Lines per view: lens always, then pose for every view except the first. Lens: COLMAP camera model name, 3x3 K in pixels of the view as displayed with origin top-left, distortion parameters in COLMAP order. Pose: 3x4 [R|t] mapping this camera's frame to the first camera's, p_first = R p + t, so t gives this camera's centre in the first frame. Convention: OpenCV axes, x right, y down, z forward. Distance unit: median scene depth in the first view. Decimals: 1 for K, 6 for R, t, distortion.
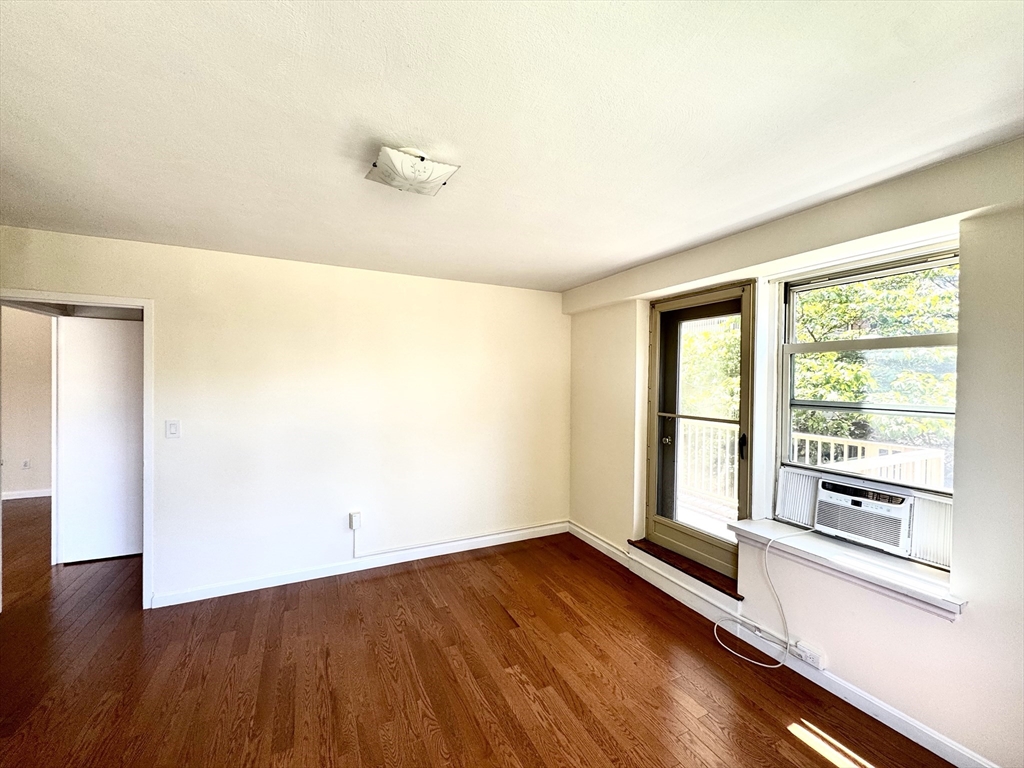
lens RADIAL K [[409.5, 0, 512.6], [0, 409.5, 383.7], [0, 0, 1]] dist [-0.012606, 0.000318]
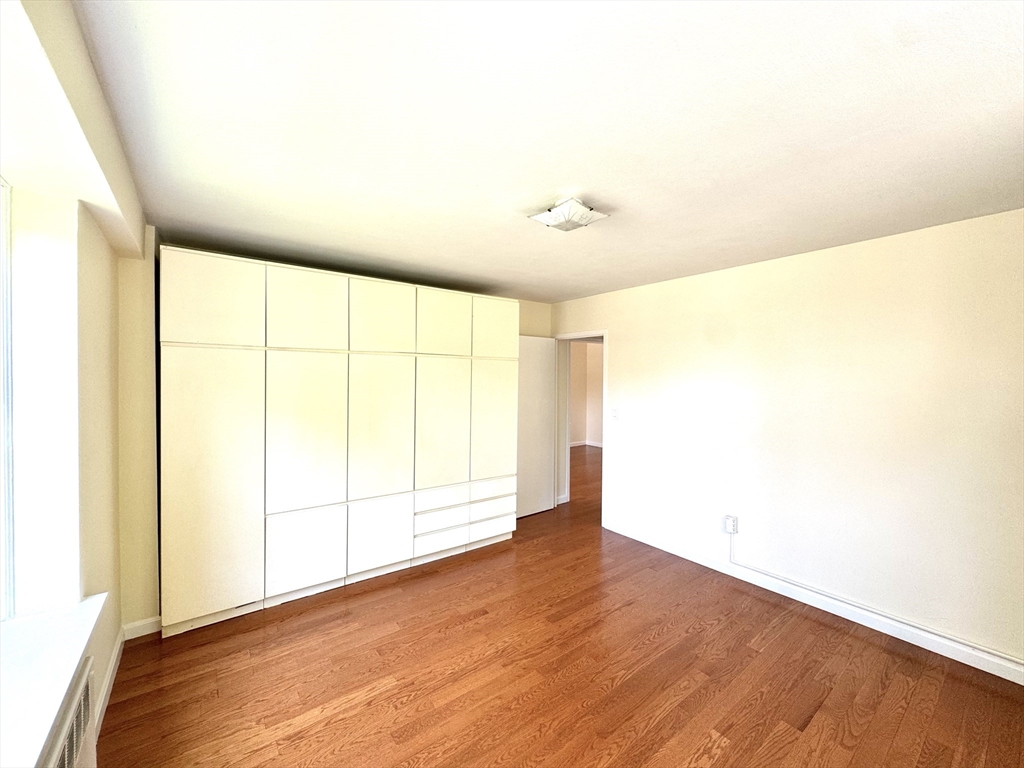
lens RADIAL K [[409.5, 0, 510.7], [0, 409.5, 381.4], [0, 0, 1]] dist [-0.012606, 0.000318]
pose [[0.174089, 0.004632, -0.984719, 0.647328], [-0.008435, 0.999959, 0.003213, -0.012693], [0.984694, 0.007747, 0.174121, 0.392025]]
